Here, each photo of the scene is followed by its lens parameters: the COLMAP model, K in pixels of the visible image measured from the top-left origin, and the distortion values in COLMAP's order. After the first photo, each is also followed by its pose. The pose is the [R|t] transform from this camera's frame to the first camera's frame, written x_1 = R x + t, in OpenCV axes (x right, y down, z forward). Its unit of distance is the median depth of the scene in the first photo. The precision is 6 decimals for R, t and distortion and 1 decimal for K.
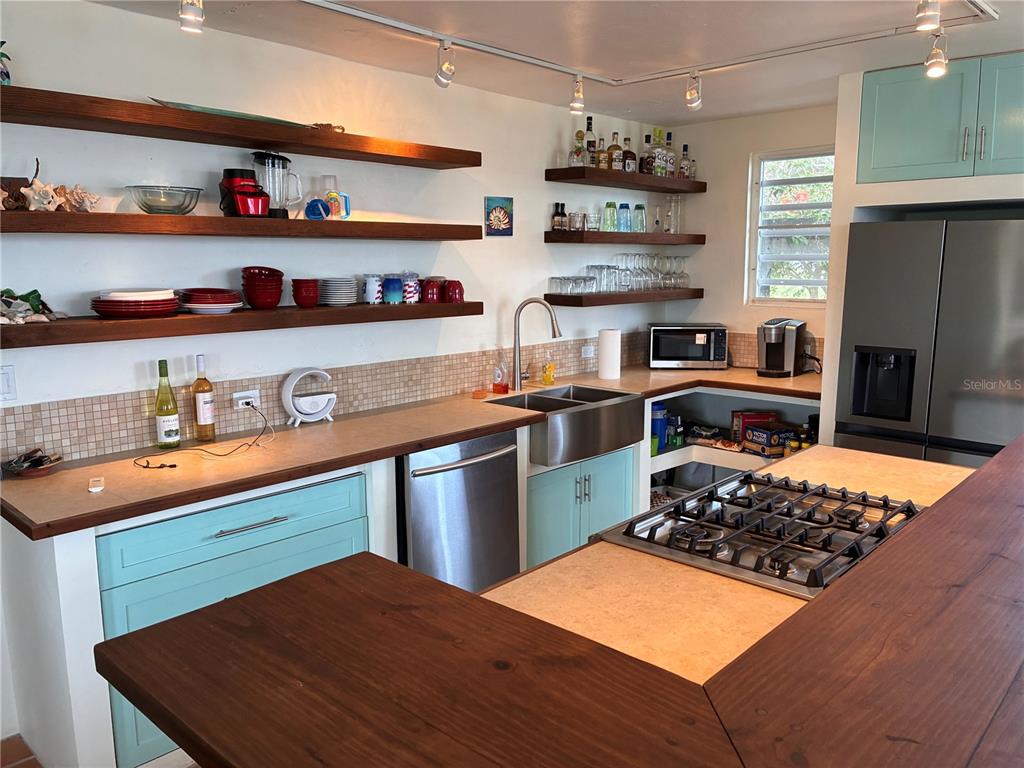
lens RADIAL K [[775.3, 0, 509.3], [0, 775.3, 379.7], [0, 0, 1]] dist [0.030101, -0.010322]
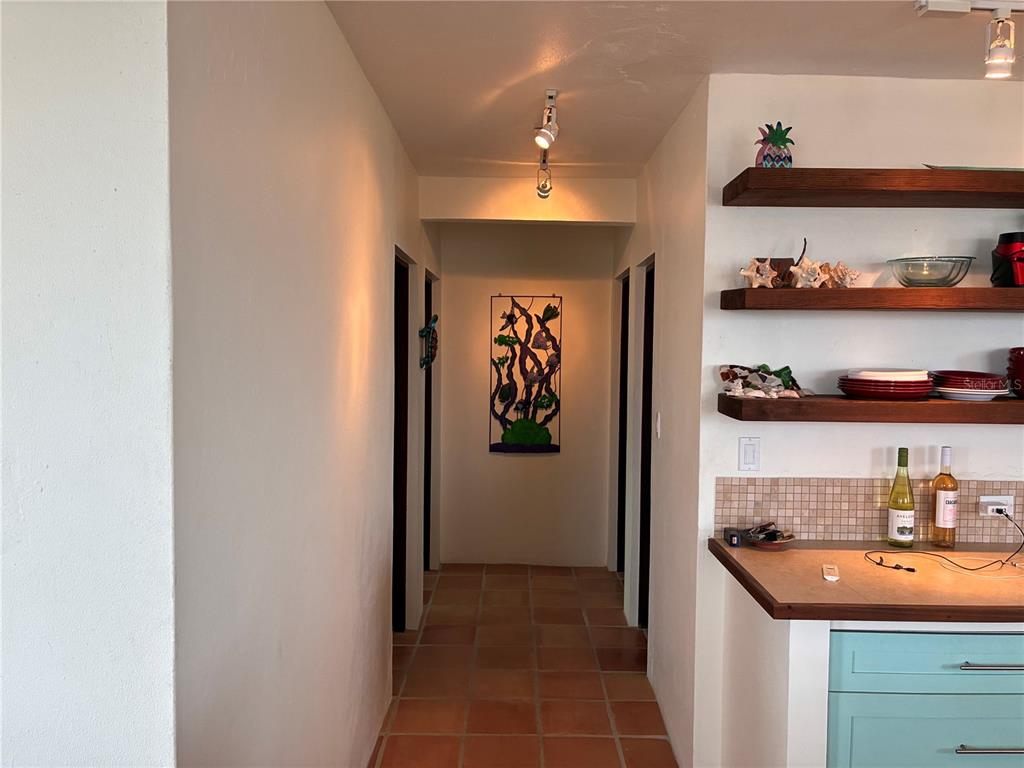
lens RADIAL K [[777.7, 0, 513.6], [0, 777.7, 390.1], [0, 0, 1]] dist [0.013989, 0.000448]
pose [[0.683776, 0.054754, -0.727635, -0.094709], [-0.125593, 0.991130, -0.043441, 0.004303], [0.718802, 0.121090, 0.684588, 0.046698]]
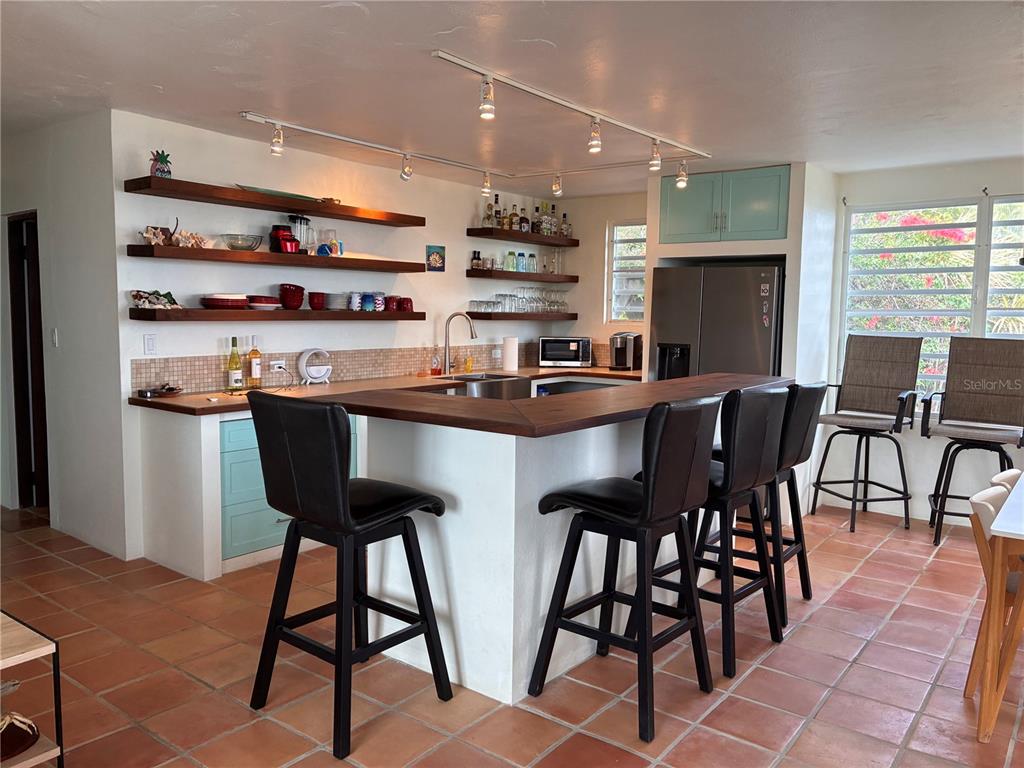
lens RADIAL K [[775.3, 0, 509.3], [0, 775.3, 379.7], [0, 0, 1]] dist [0.030101, -0.010322]
pose [[0.995553, 0.009725, 0.093695, -0.013077], [-0.003840, 0.998019, -0.062790, 0.160175], [-0.094120, 0.062151, 0.993619, -0.670136]]
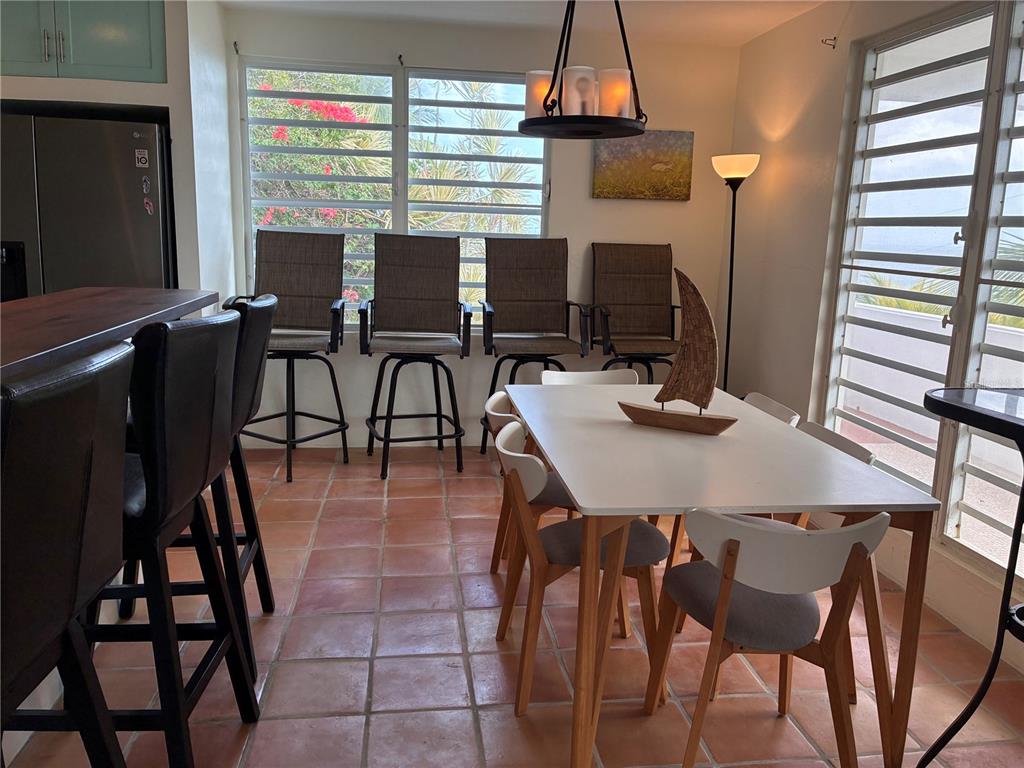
lens RADIAL K [[773.2, 0, 515.4], [0, 773.2, 378.6], [0, 0, 1]] dist [0.027689, -0.011010]
pose [[0.631676, -0.119967, 0.765893, 0.138404], [0.081670, 0.992754, 0.088144, 0.117093], [-0.770918, 0.006872, 0.636897, -0.173547]]
